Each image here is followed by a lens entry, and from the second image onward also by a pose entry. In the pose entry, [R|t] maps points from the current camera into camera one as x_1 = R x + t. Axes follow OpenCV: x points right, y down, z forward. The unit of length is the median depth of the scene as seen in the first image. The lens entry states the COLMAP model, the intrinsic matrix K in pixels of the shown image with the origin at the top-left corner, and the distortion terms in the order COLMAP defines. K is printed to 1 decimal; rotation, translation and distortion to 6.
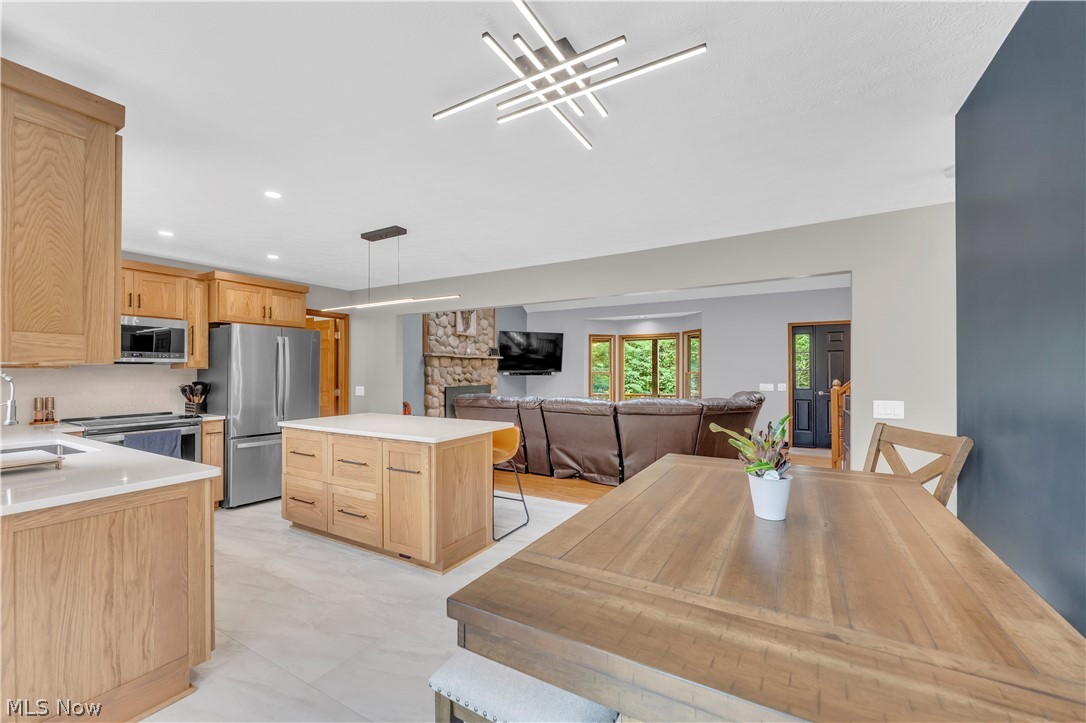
lens RADIAL K [[443.4, 0, 542.0], [0, 443.4, 365.6], [0, 0, 1]] dist [0.001512, 0.000072]
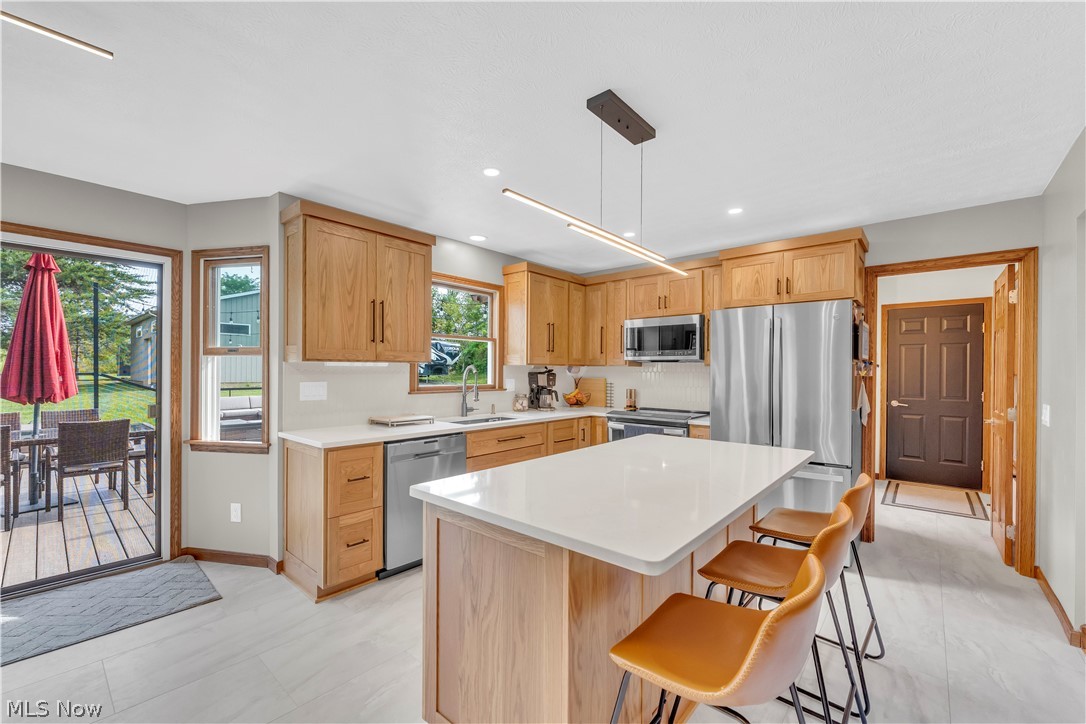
lens RADIAL K [[443.4, 0, 543.4], [0, 443.4, 371.0], [0, 0, 1]] dist [0.001512, 0.000072]
pose [[-0.193966, -0.003565, -0.981002, 0.180414], [0.003449, 0.999985, -0.004316, 0.021536], [0.981002, -0.004221, -0.193951, 0.902078]]
